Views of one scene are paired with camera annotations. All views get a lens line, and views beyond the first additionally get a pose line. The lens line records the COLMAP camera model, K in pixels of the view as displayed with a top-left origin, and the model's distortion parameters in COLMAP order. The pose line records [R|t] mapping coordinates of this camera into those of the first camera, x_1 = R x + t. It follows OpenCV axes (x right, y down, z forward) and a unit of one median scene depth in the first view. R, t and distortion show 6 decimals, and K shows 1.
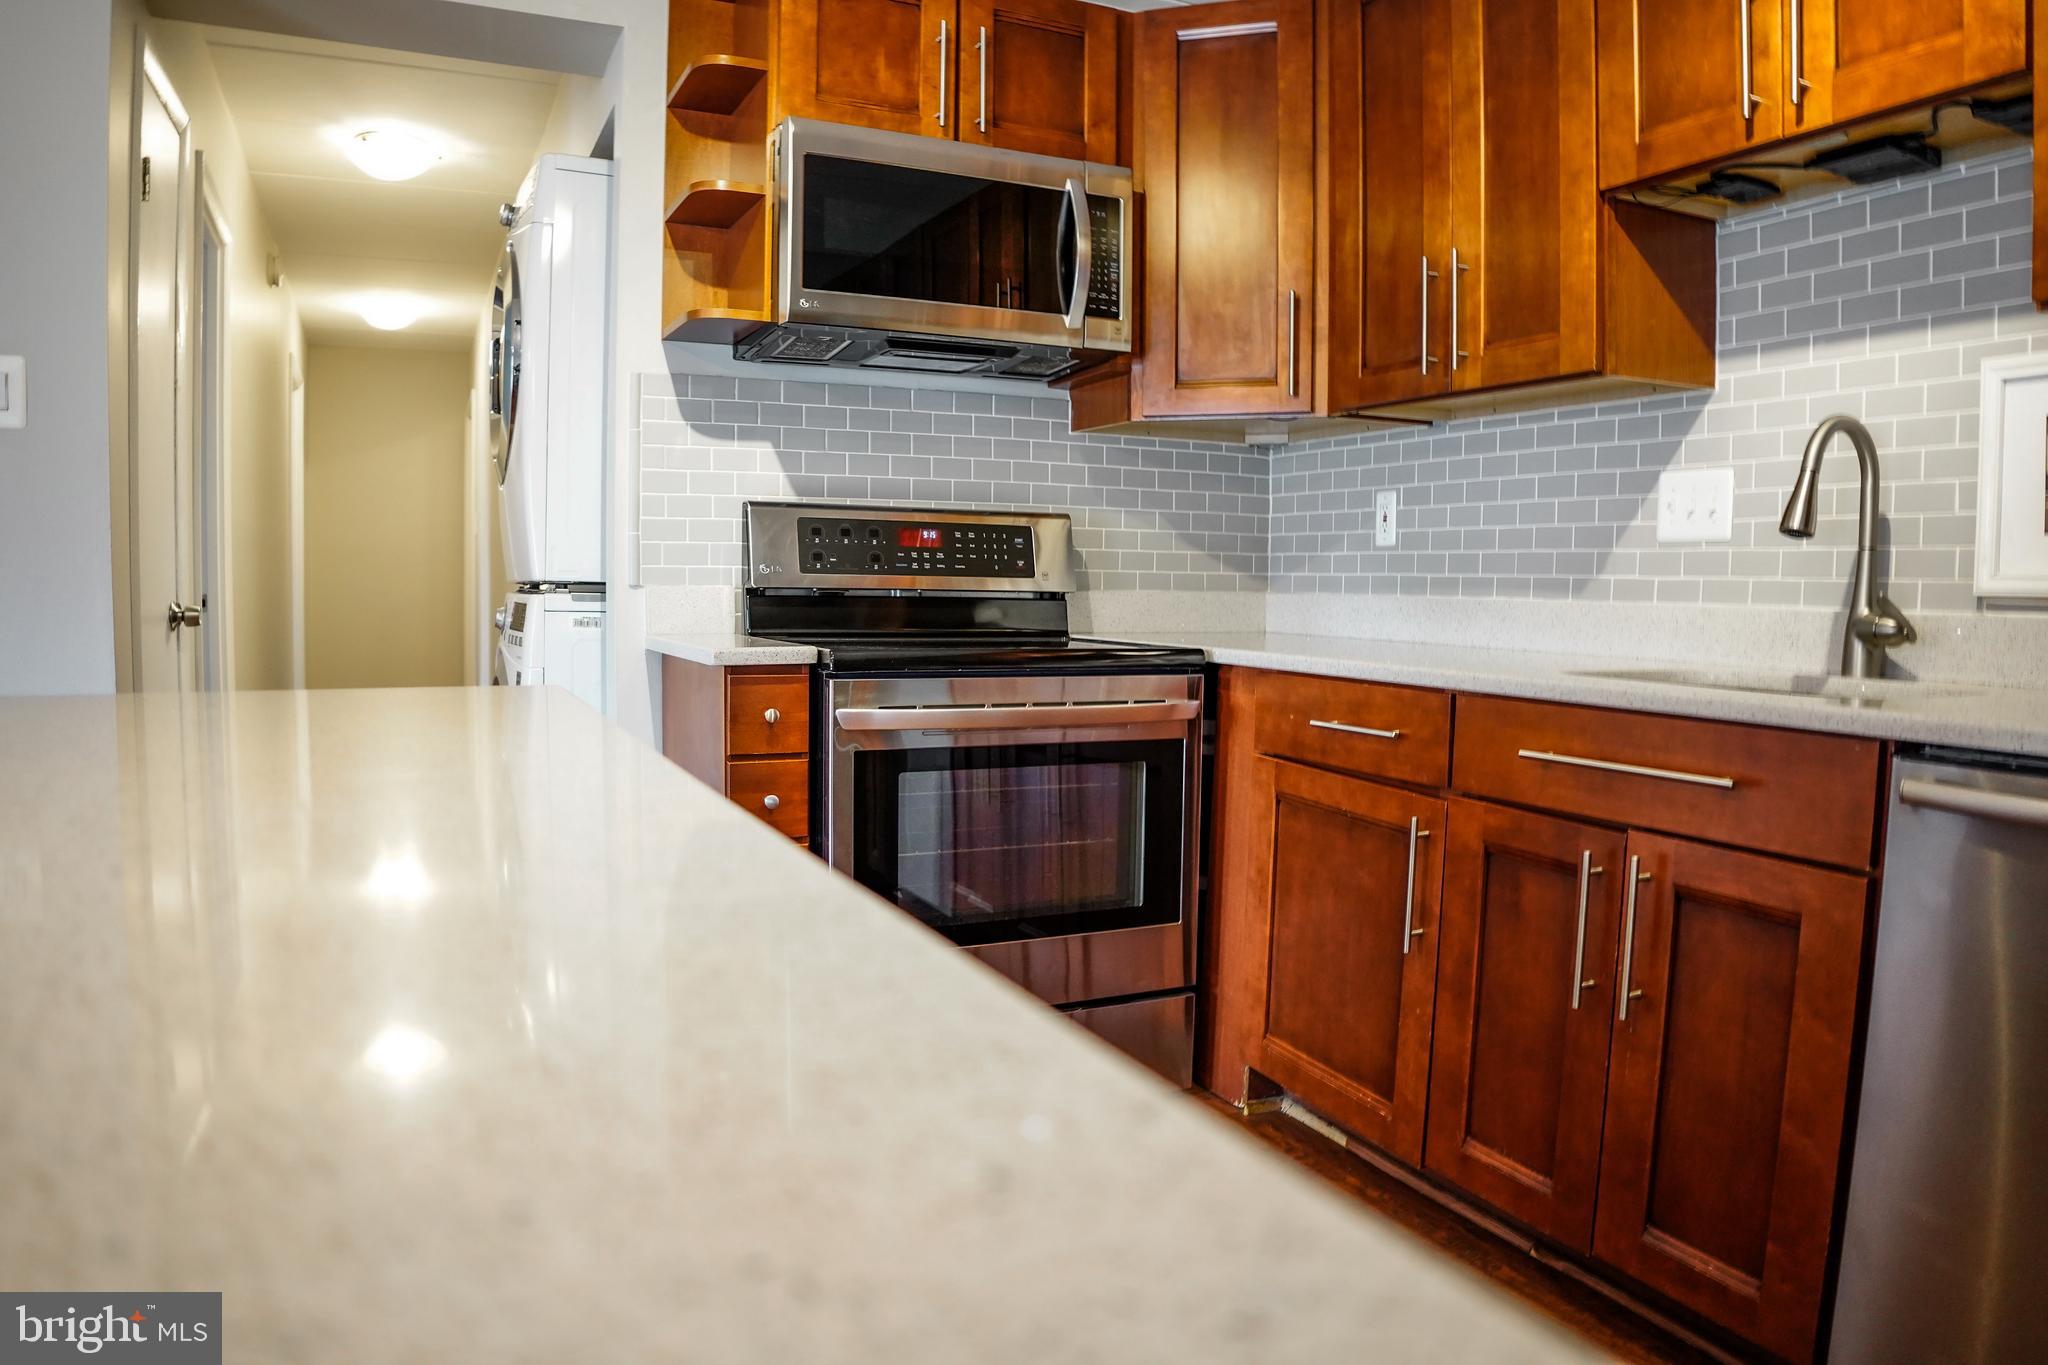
lens RADIAL K [[1337.4, 0, 1027.1], [0, 1337.4, 679.2], [0, 0, 1]] dist [-0.140517, 0.047207]
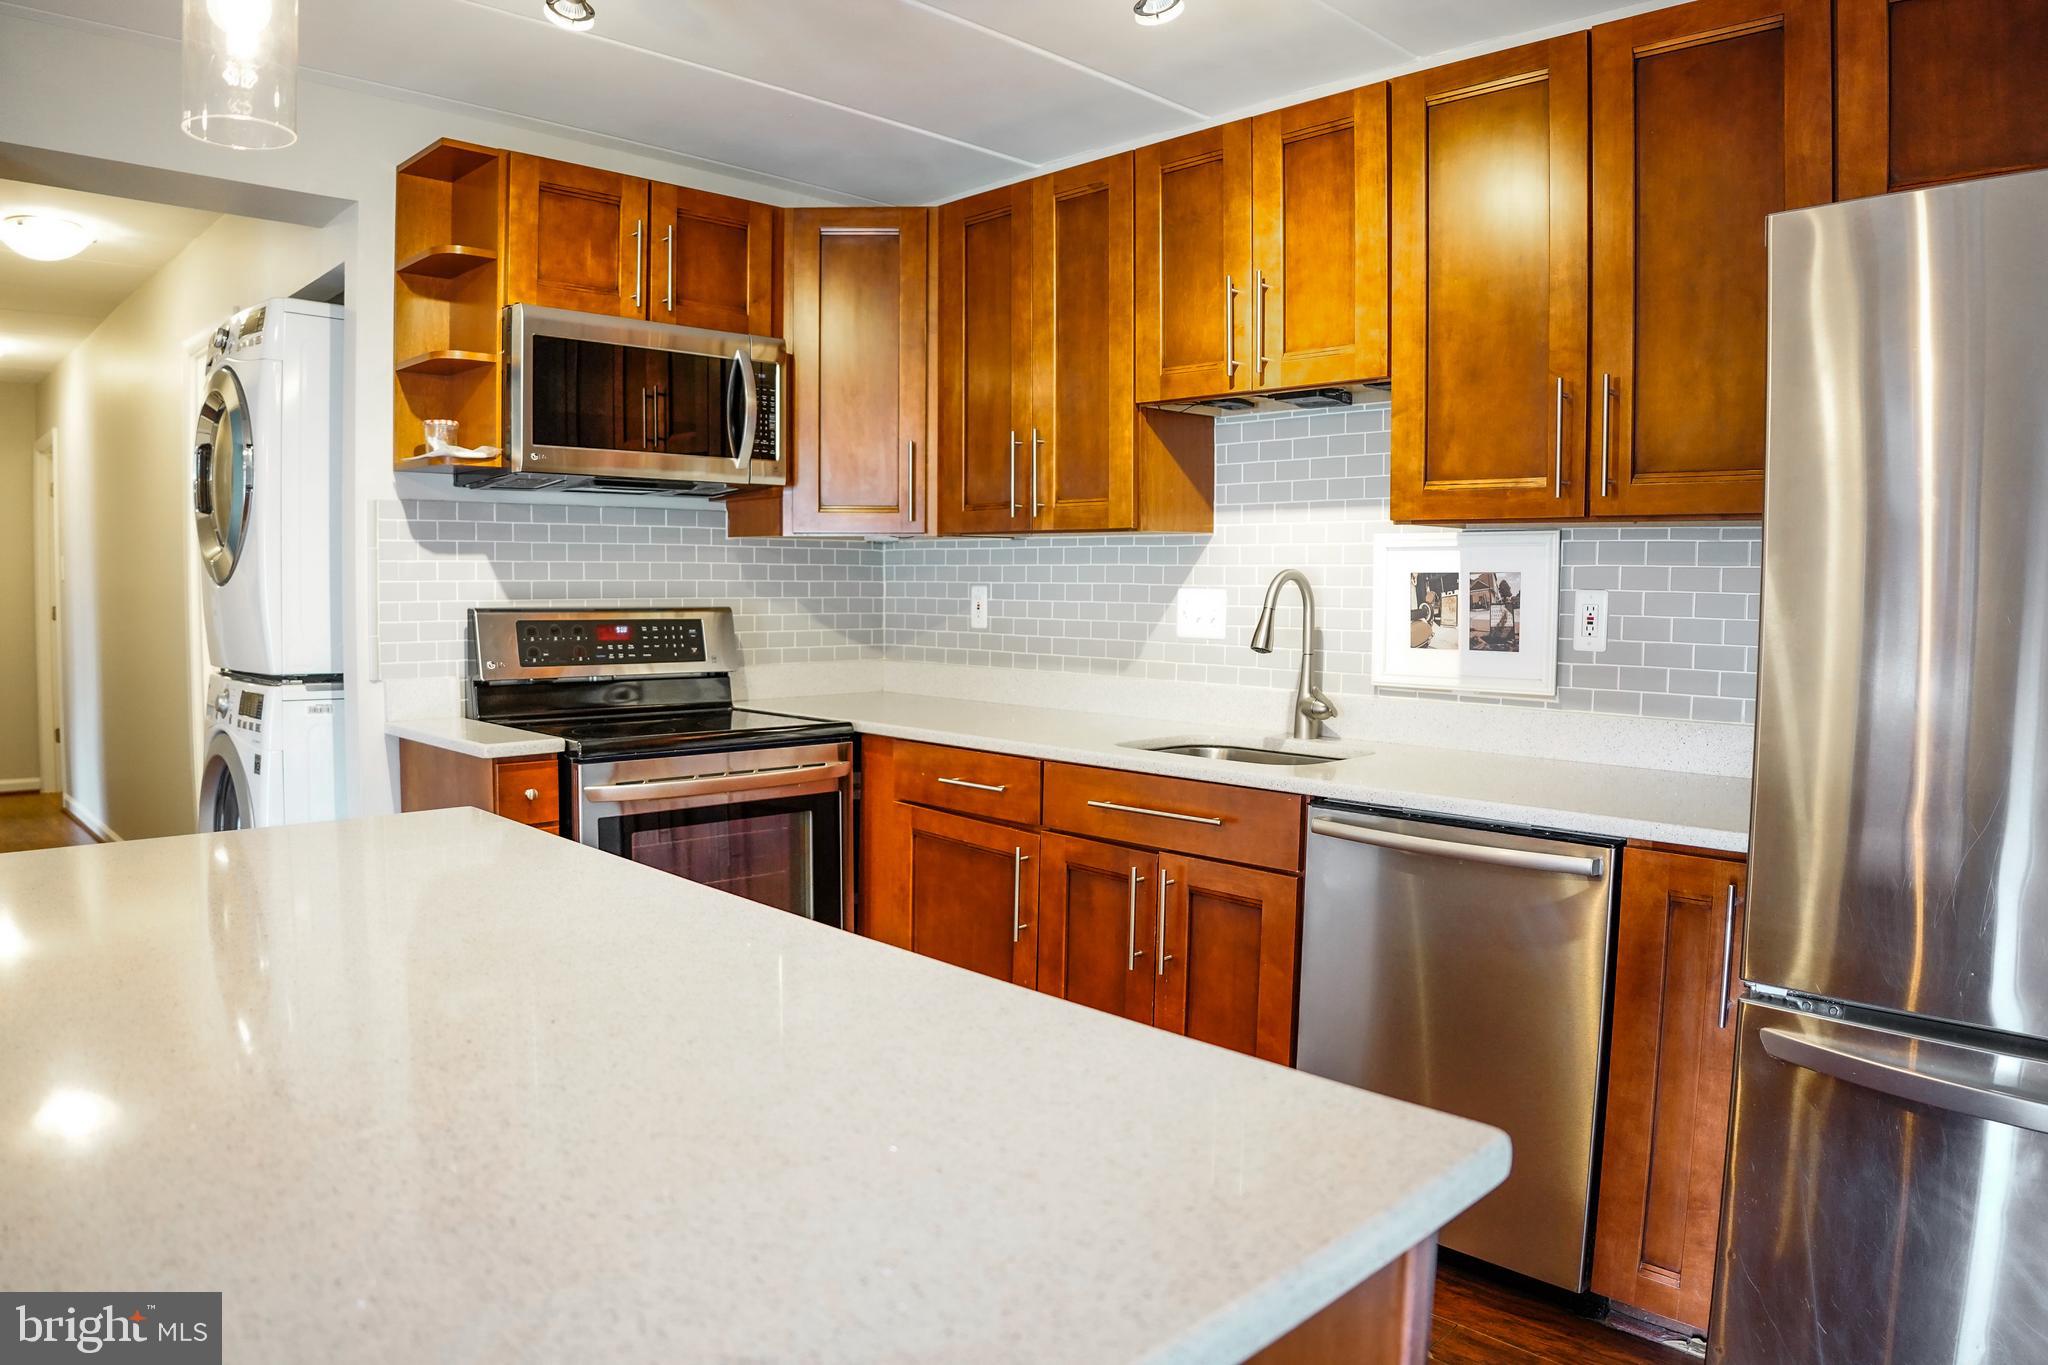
lens RADIAL K [[1337.4, 0, 1027.1], [0, 1337.4, 679.2], [0, 0, 1]] dist [-0.140517, 0.047207]
pose [[0.946137, -0.026826, 0.322654, -0.121940], [0.026200, 0.999637, 0.006283, -0.065619], [-0.322706, 0.002509, 0.946496, -0.286905]]
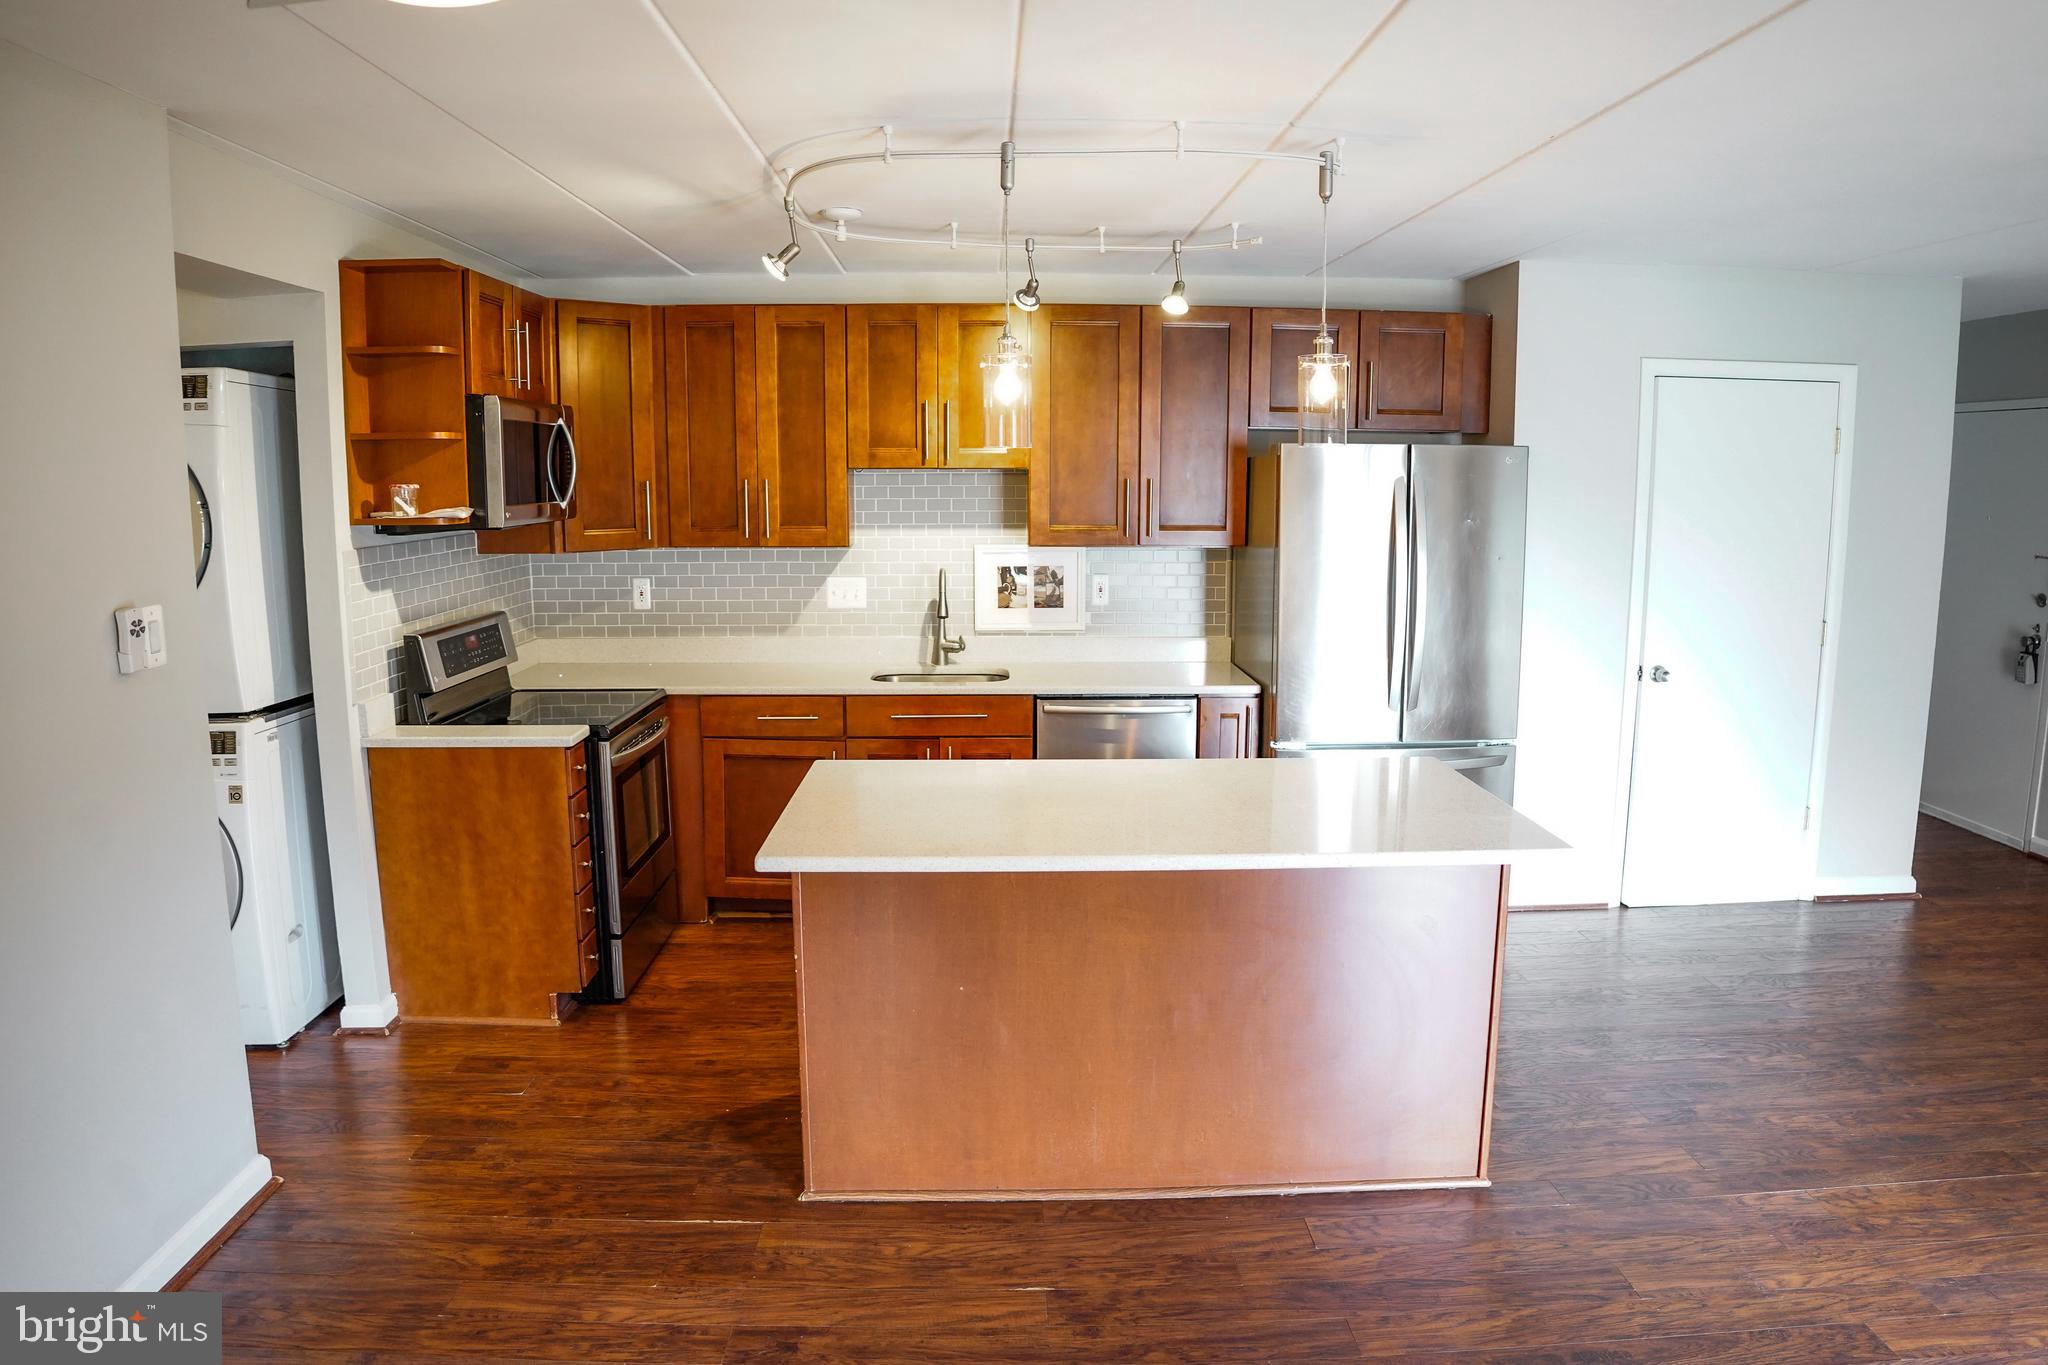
lens RADIAL K [[1335.9, 0, 1019.2], [0, 1335.9, 678.2], [0, 0, 1]] dist [-0.137326, 0.042051]
pose [[0.412940, -0.149057, 0.898478, -1.255255], [0.070770, 0.988785, 0.131513, -0.232801], [-0.908004, 0.009278, 0.418858, -0.210165]]
